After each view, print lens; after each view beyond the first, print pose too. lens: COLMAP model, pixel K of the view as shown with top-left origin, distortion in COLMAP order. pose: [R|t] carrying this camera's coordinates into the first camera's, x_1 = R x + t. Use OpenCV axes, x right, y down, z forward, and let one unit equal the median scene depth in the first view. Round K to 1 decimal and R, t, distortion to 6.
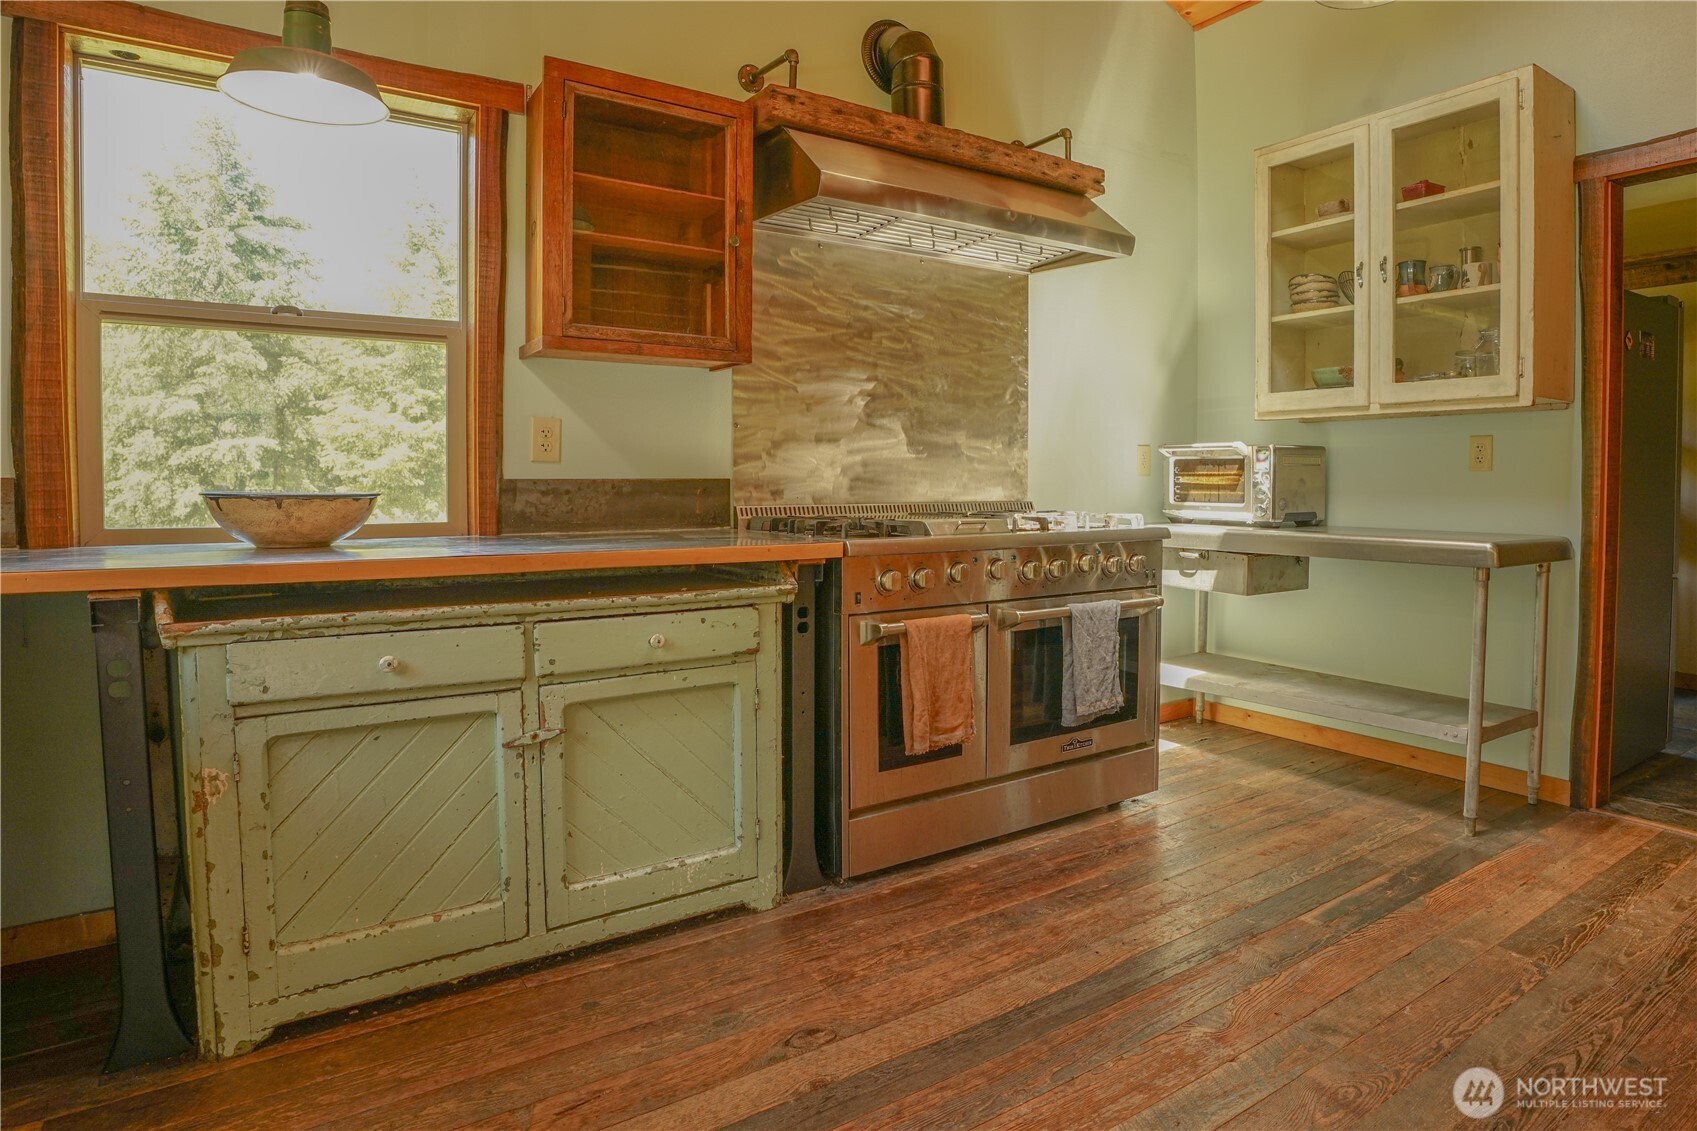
lens RADIAL K [[970.5, 0, 900.0], [0, 970.5, 523.4], [0, 0, 1]] dist [-0.040809, 0.003824]
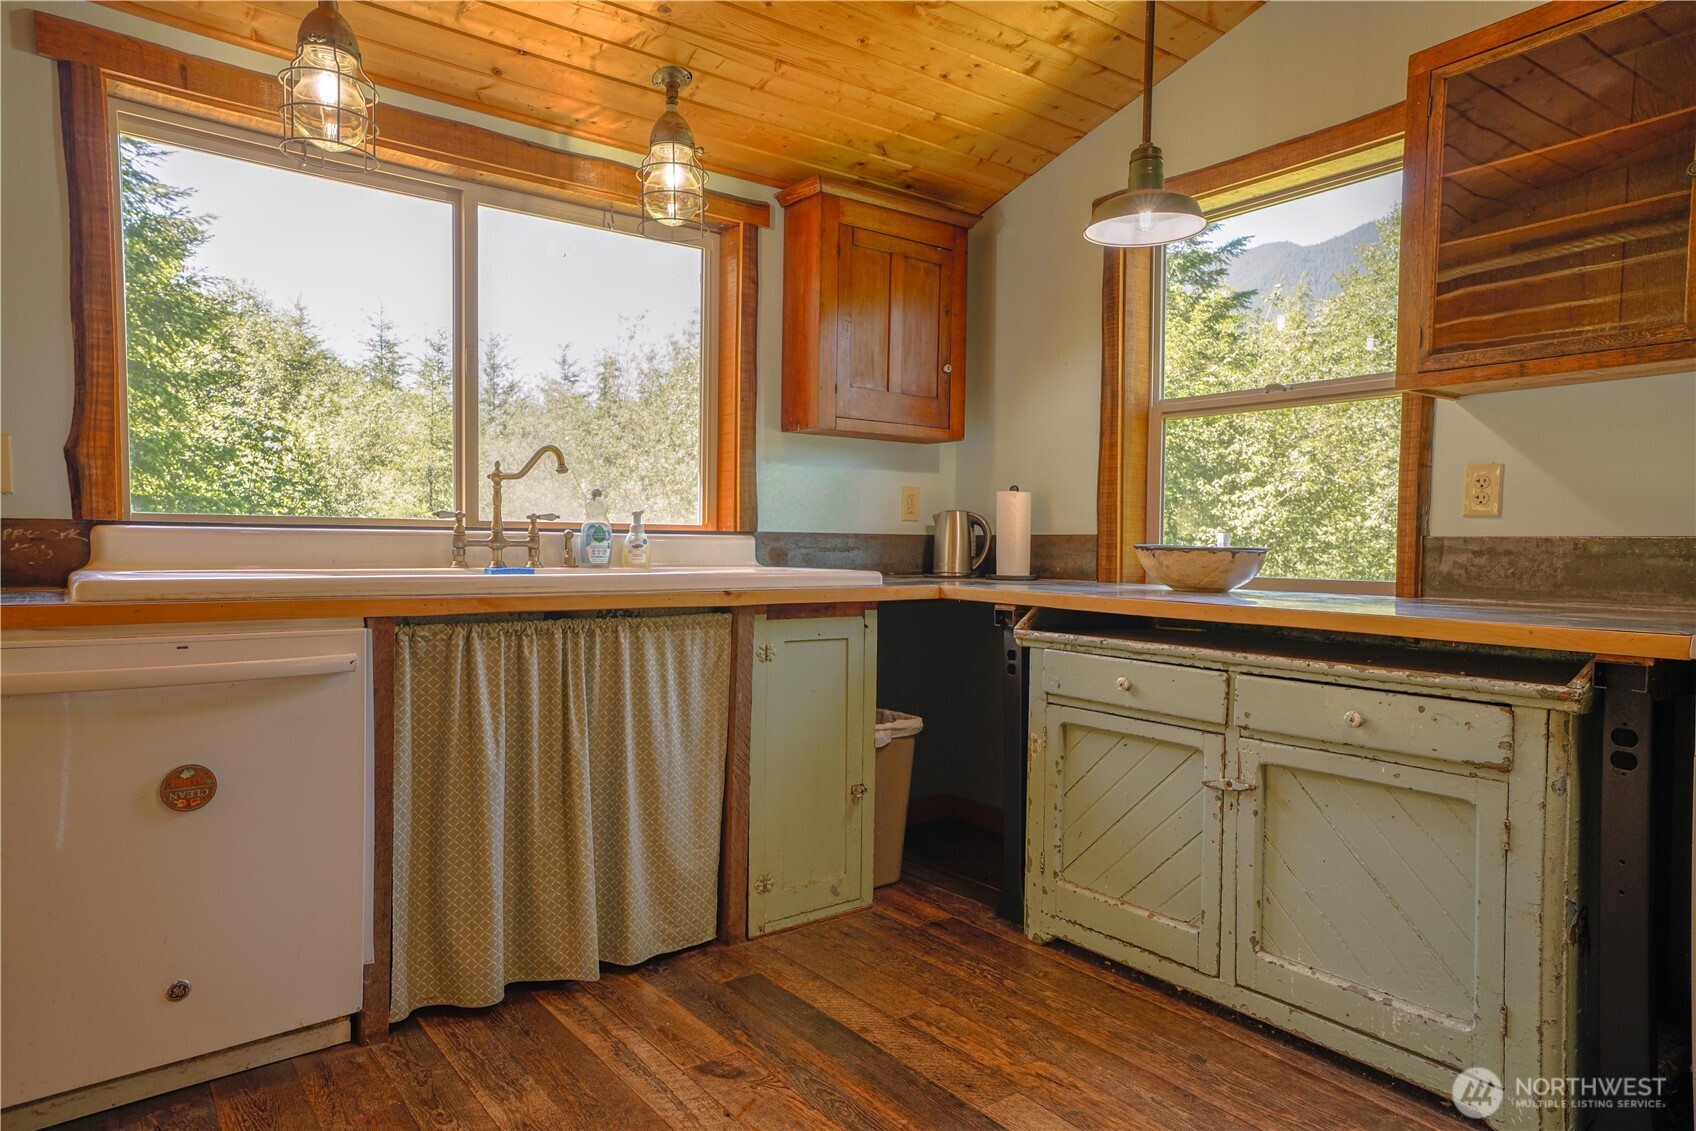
lens RADIAL K [[1024.5, 0, 835.4], [0, 1024.5, 568.2], [0, 0, 1]] dist [0.029238, 0.003722]
pose [[0.036958, 0.024483, -0.999017, 0.654729], [-0.056244, 0.998166, 0.022382, -0.008054], [0.997733, 0.055361, 0.038267, 0.498253]]
